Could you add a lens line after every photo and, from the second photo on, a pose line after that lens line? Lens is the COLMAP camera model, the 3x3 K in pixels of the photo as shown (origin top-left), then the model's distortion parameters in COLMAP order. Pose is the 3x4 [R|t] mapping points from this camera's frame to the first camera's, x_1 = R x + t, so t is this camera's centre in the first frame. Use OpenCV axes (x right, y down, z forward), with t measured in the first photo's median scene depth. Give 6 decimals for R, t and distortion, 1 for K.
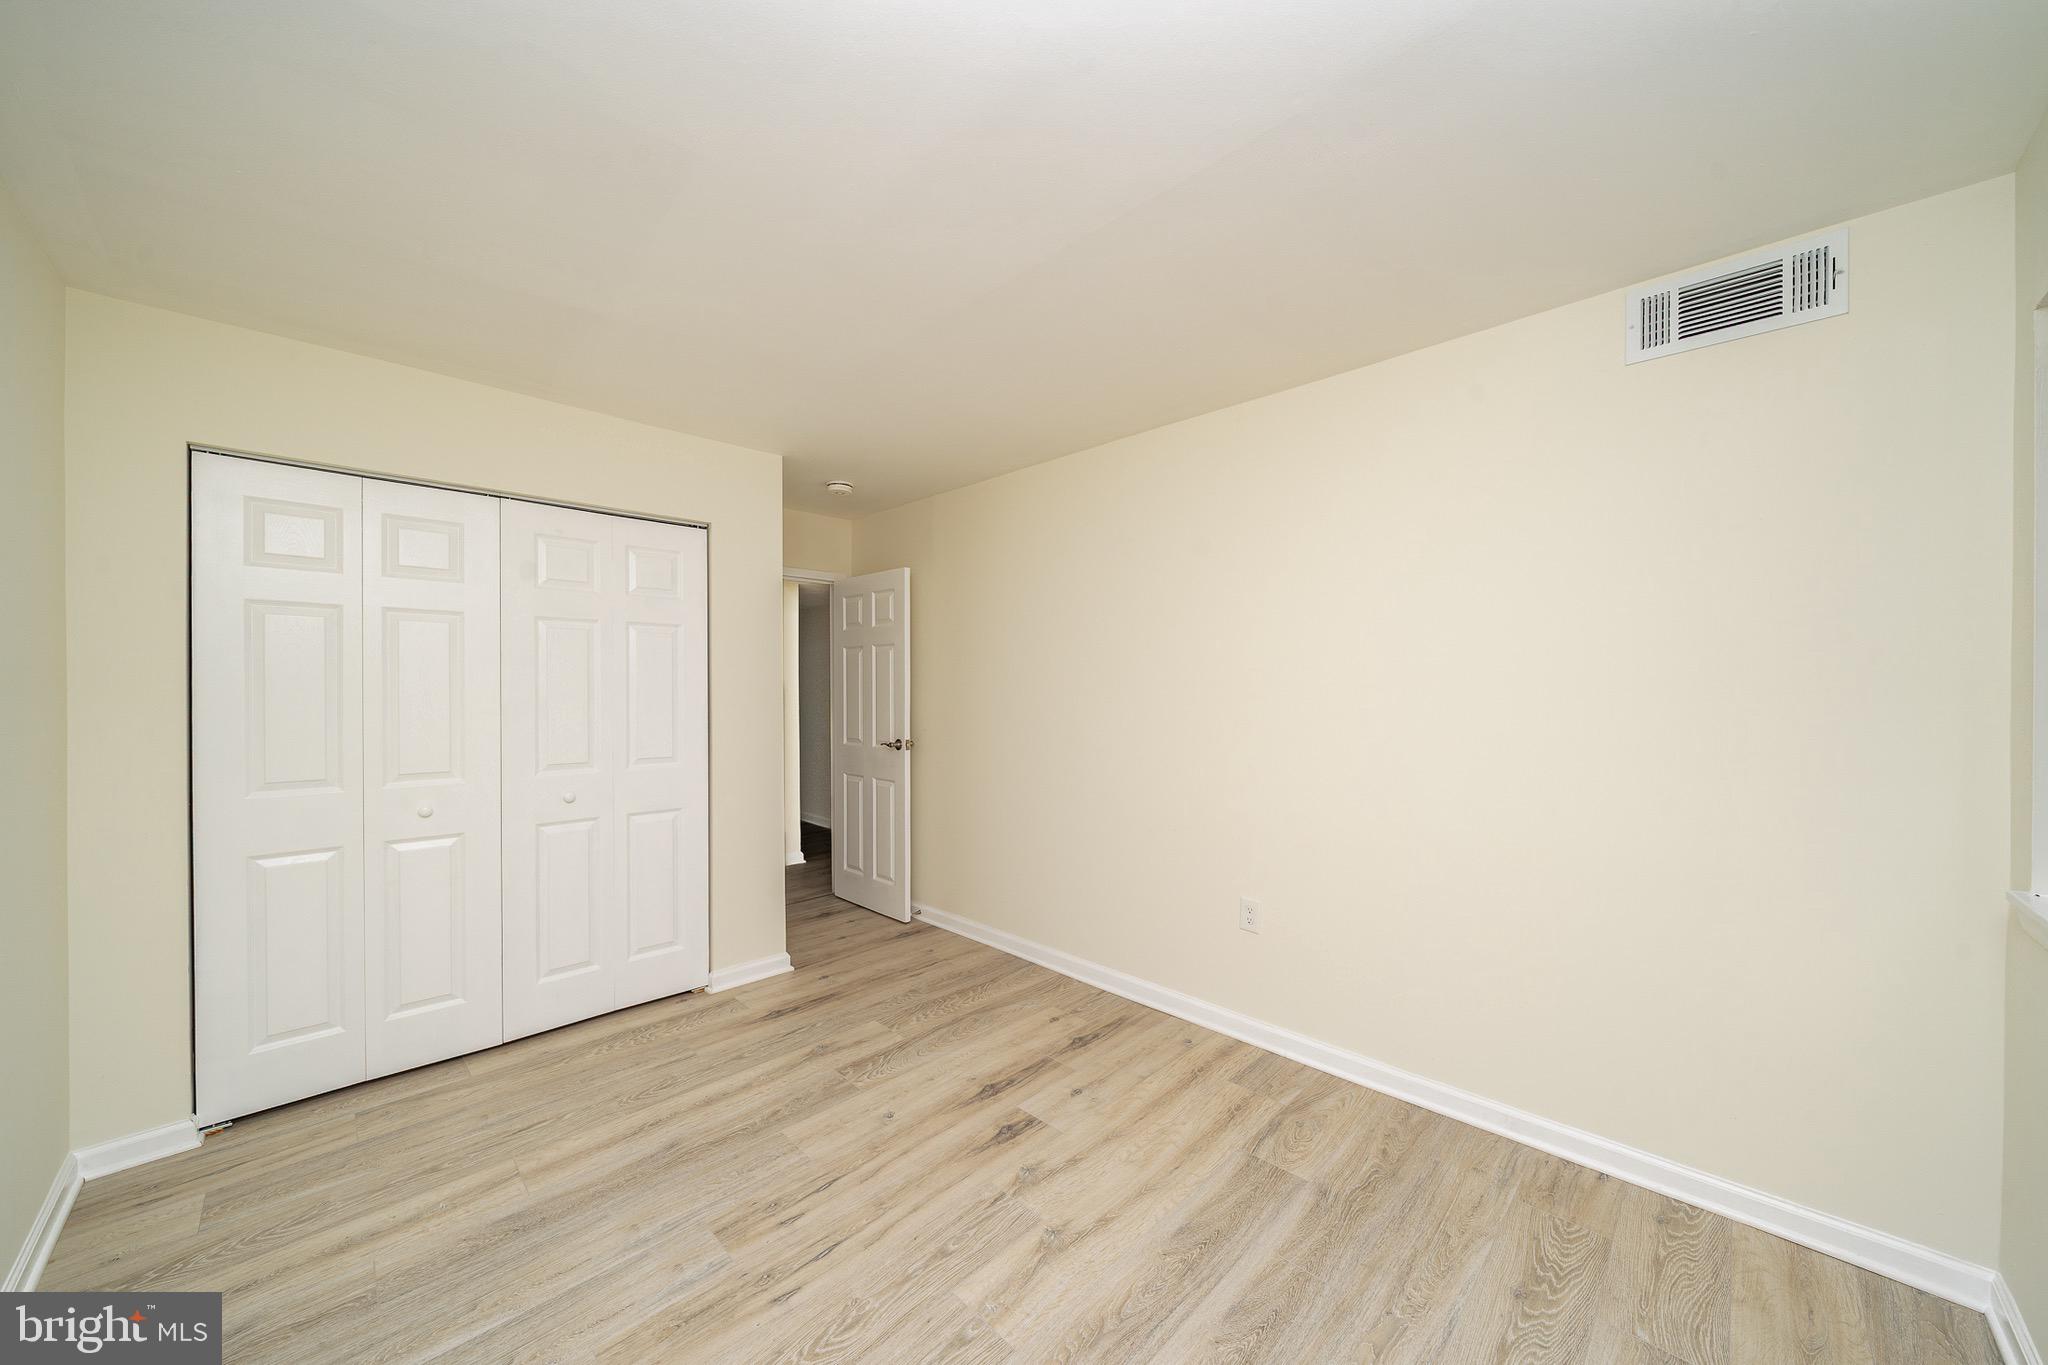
lens RADIAL K [[739.0, 0, 1016.4], [0, 739.0, 725.7], [0, 0, 1]] dist [-0.010674, -0.000015]
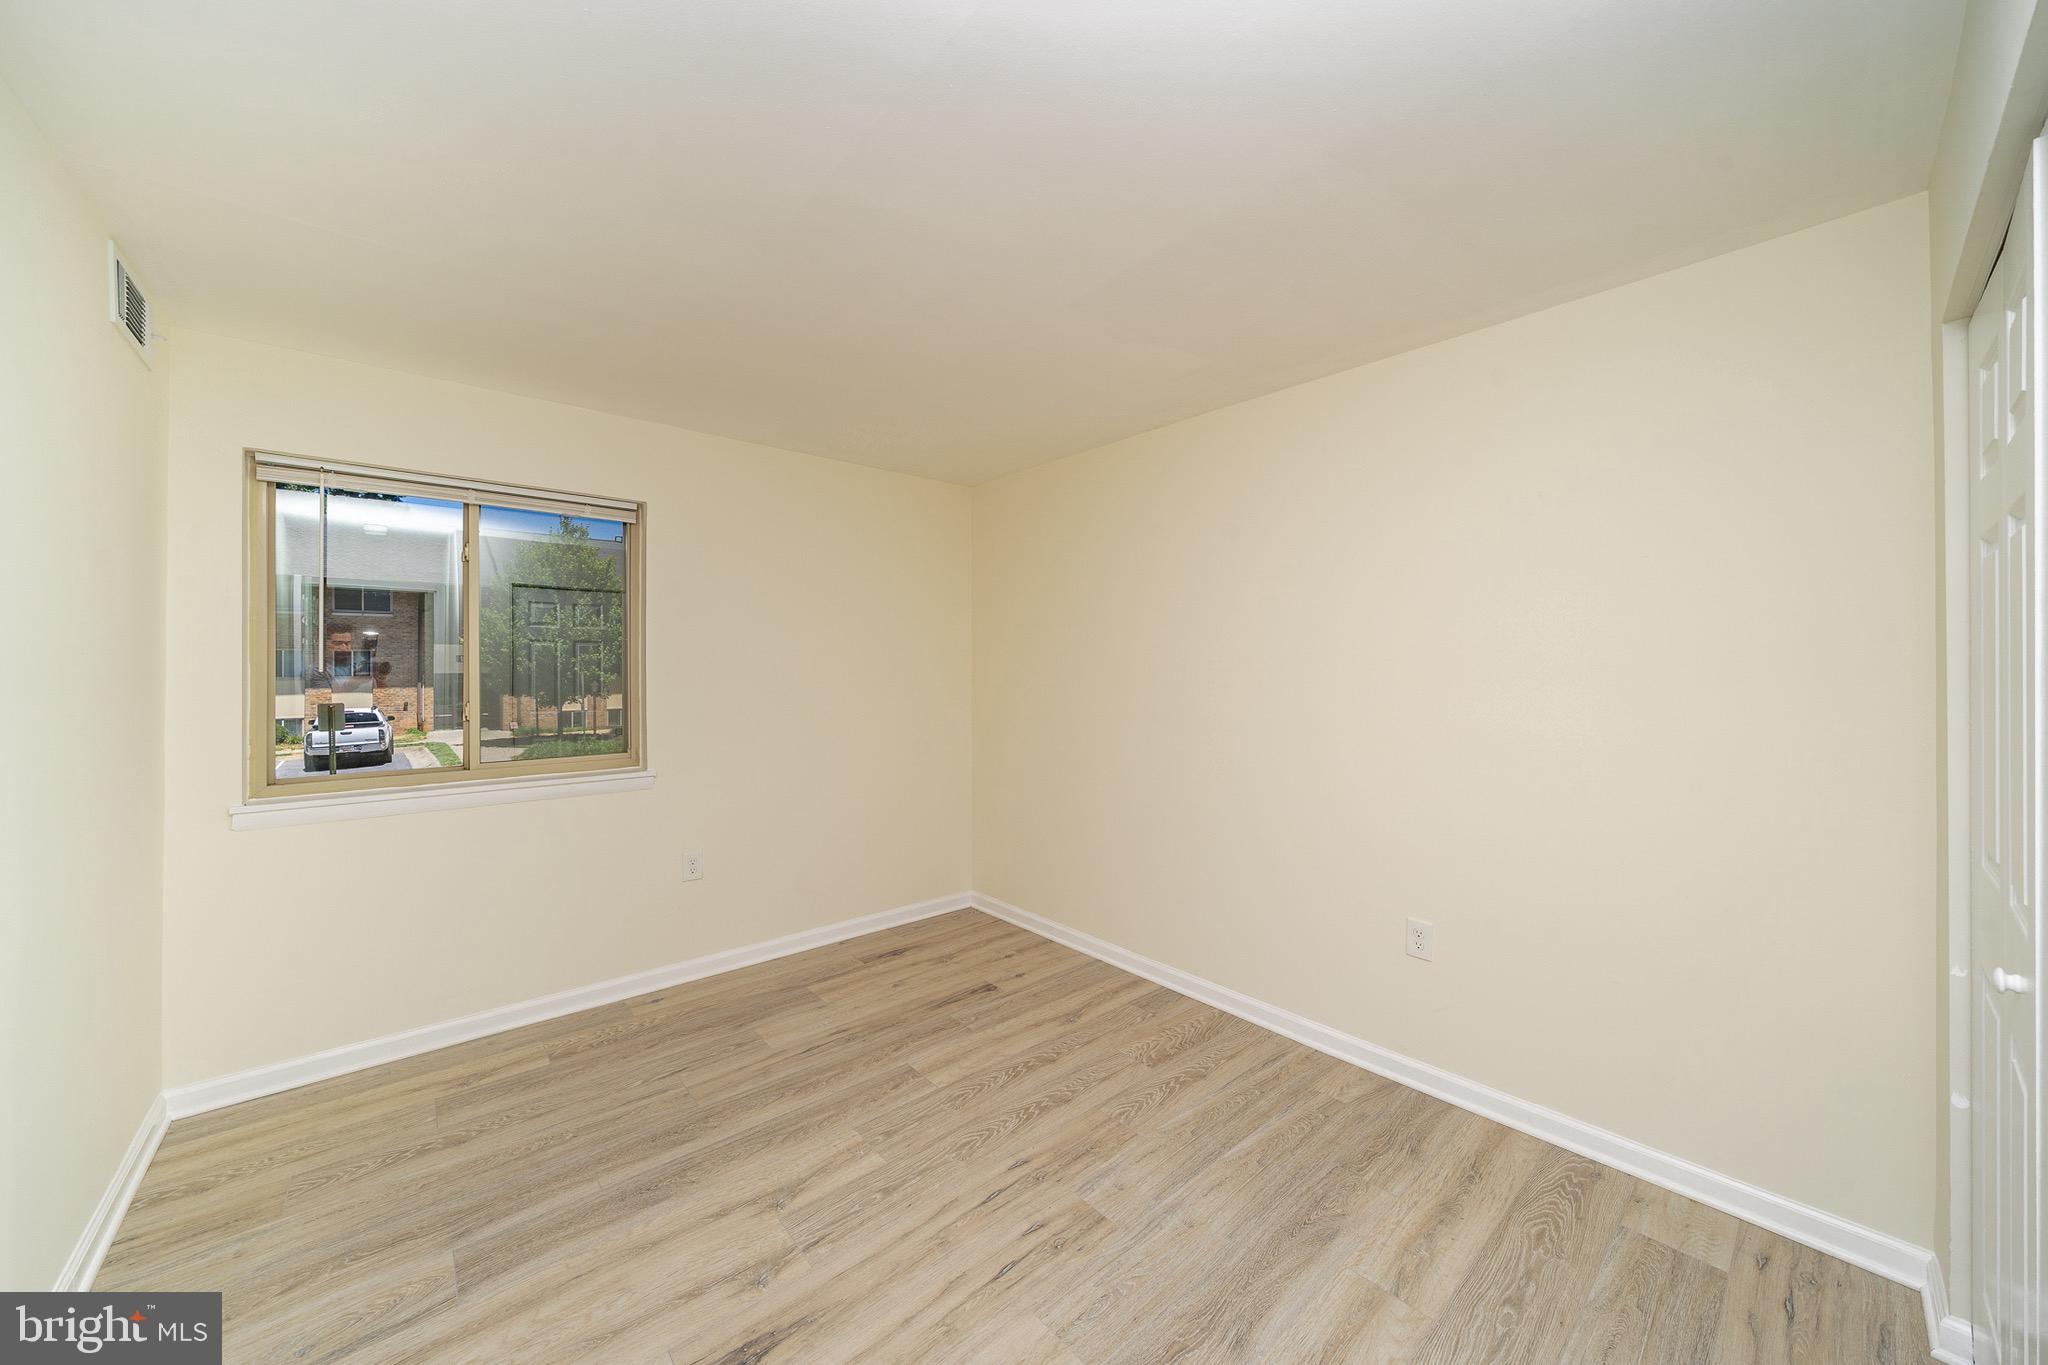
lens RADIAL K [[709.5, 0, 1025.8], [0, 709.5, 660.1], [0, 0, 1]] dist [-0.002869, -0.000091]
pose [[-0.996940, 0.001447, 0.078156, -0.371633], [0.004749, 0.999103, 0.042087, -0.114723], [-0.078025, 0.042329, -0.996052, 1.905795]]
